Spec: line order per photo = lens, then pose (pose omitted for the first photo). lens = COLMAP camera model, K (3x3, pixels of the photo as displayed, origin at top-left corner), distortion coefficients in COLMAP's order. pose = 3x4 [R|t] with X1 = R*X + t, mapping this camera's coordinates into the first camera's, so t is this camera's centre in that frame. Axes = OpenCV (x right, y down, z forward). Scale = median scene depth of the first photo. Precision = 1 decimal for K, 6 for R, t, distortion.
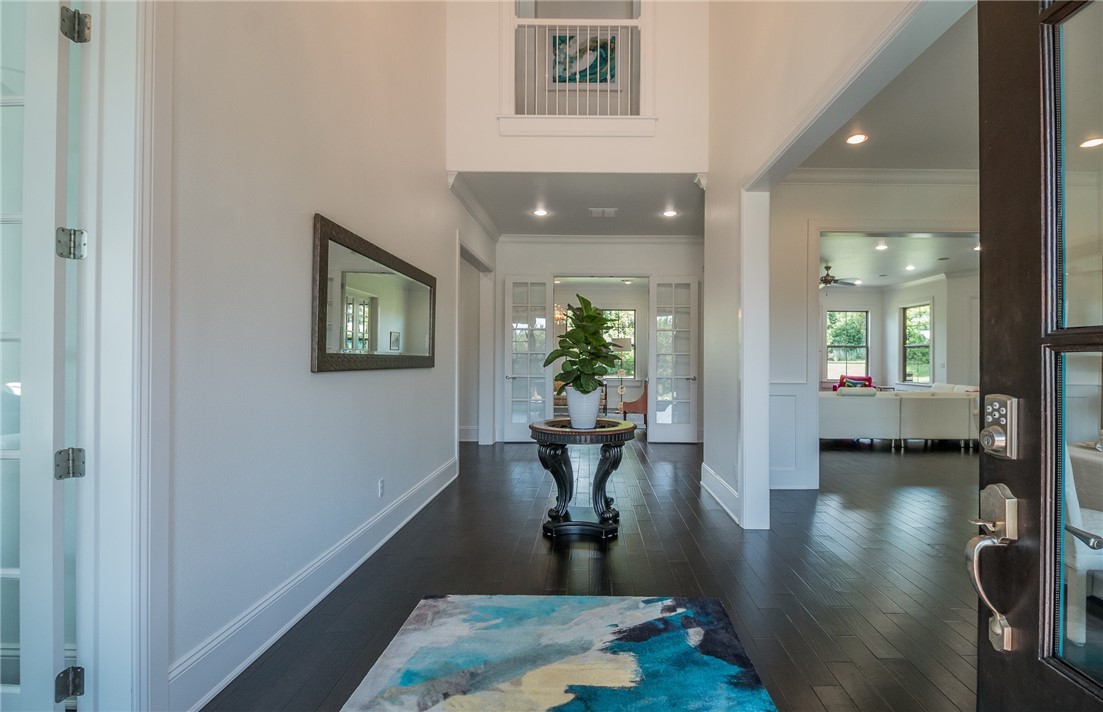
lens RADIAL K [[515.2, 0, 585.9], [0, 515.2, 354.9], [0, 0, 1]] dist [0.000356, 0.000011]
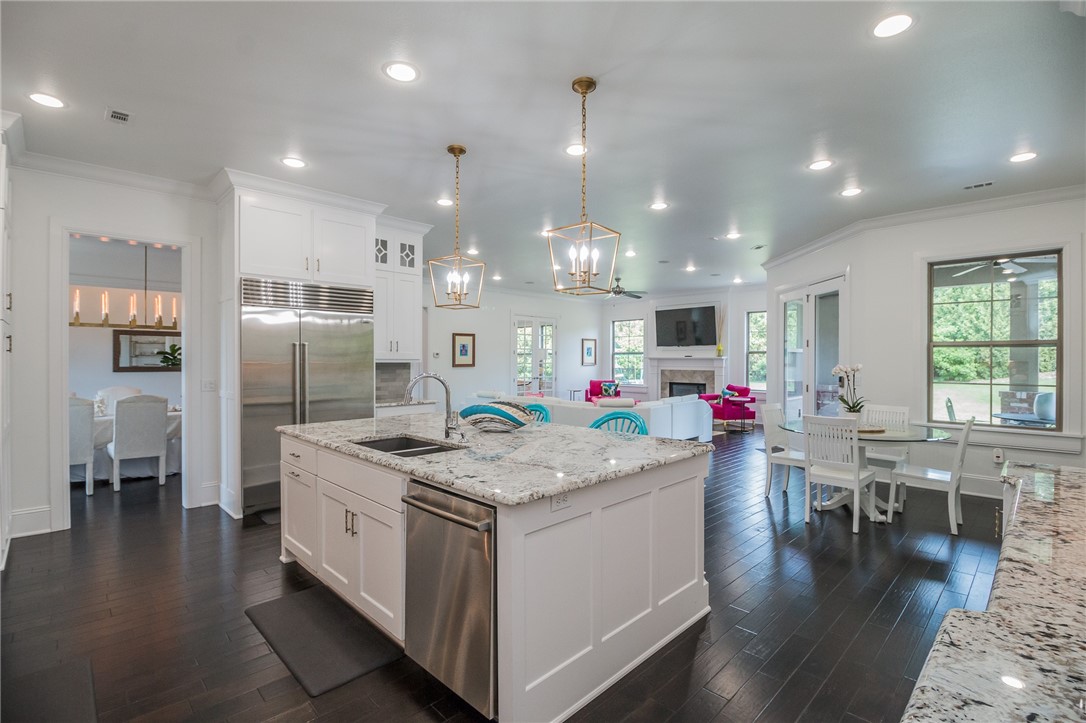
lens RADIAL K [[499.1, 0, 543.0], [0, 499.1, 361.5], [0, 0, 1]] dist [0.000206, 0.000003]
pose [[0.705163, -0.004473, -0.709031, 0.895668], [0.007803, 0.999968, 0.001452, -0.004594], [0.709002, -0.006557, 0.705176, 0.149122]]
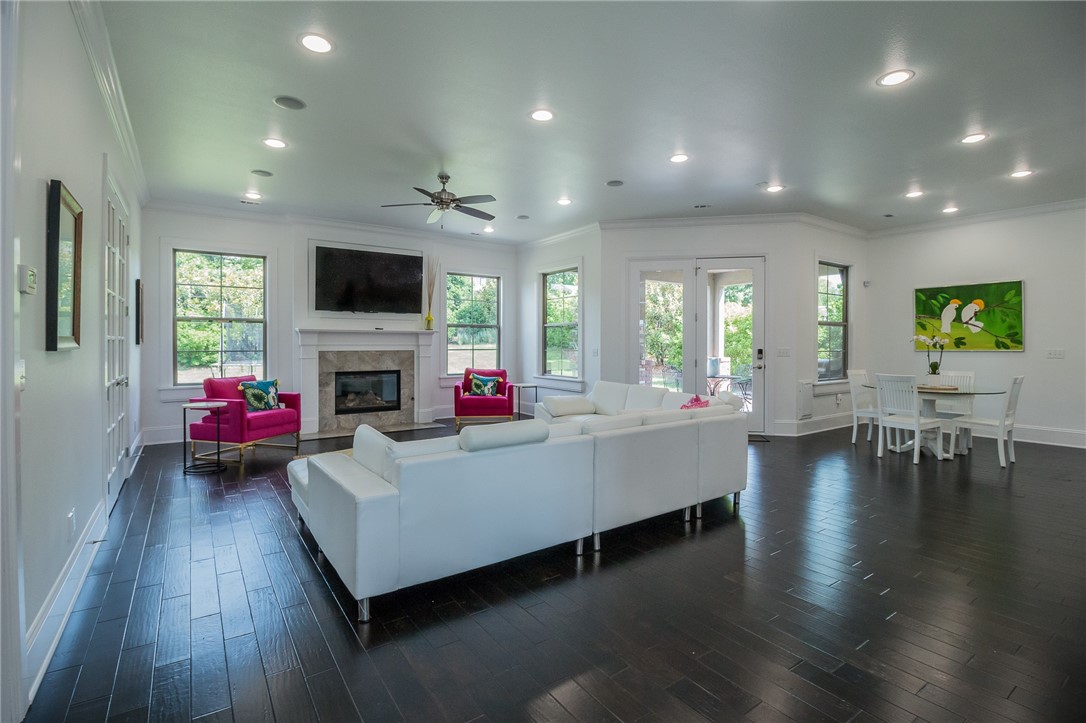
lens RADIAL K [[496.6, 0, 541.6], [0, 496.6, 343.7], [0, 0, 1]] dist [-0.001160, -0.000085]
pose [[0.817984, -0.006621, 0.575202, 0.208689], [0.000297, 0.999938, 0.011089, 0.000426], [-0.575240, -0.008900, 0.817936, 0.423546]]
